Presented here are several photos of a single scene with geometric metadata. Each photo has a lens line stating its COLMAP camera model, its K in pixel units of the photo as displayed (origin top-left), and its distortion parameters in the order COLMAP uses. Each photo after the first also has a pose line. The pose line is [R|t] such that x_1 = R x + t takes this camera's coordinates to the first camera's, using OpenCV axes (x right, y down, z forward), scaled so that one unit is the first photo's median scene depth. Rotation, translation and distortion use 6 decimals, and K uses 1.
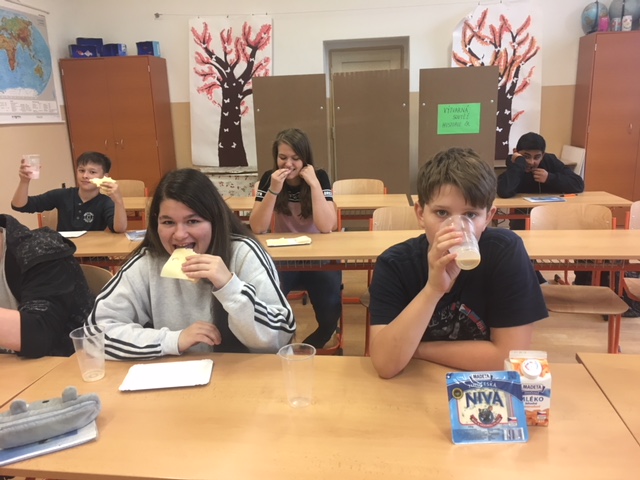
lens RADIAL K [[541.5, 0, 320.0], [0, 541.5, 240.0], [0, 0, 1]] dist [0.072014, -0.112045]
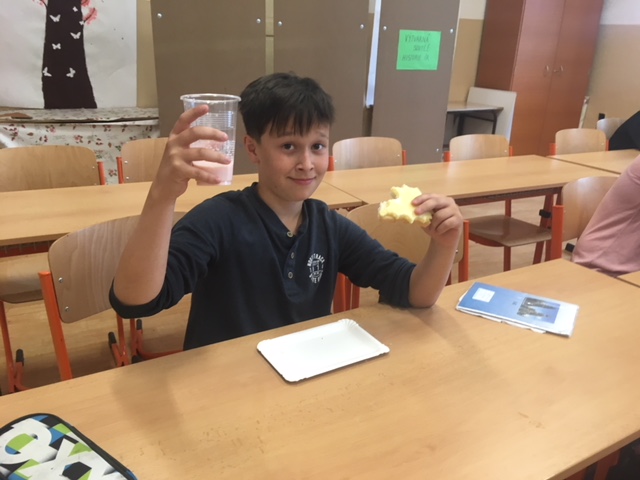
lens RADIAL K [[541.5, 0, 320.0], [0, 541.5, 240.0], [0, 0, 1]] dist [0.072014, -0.112045]
pose [[0.833659, -0.128348, 0.537159, -0.296552], [0.066842, 0.988919, 0.132555, -0.055746], [-0.548220, -0.074601, 0.833000, 0.345906]]
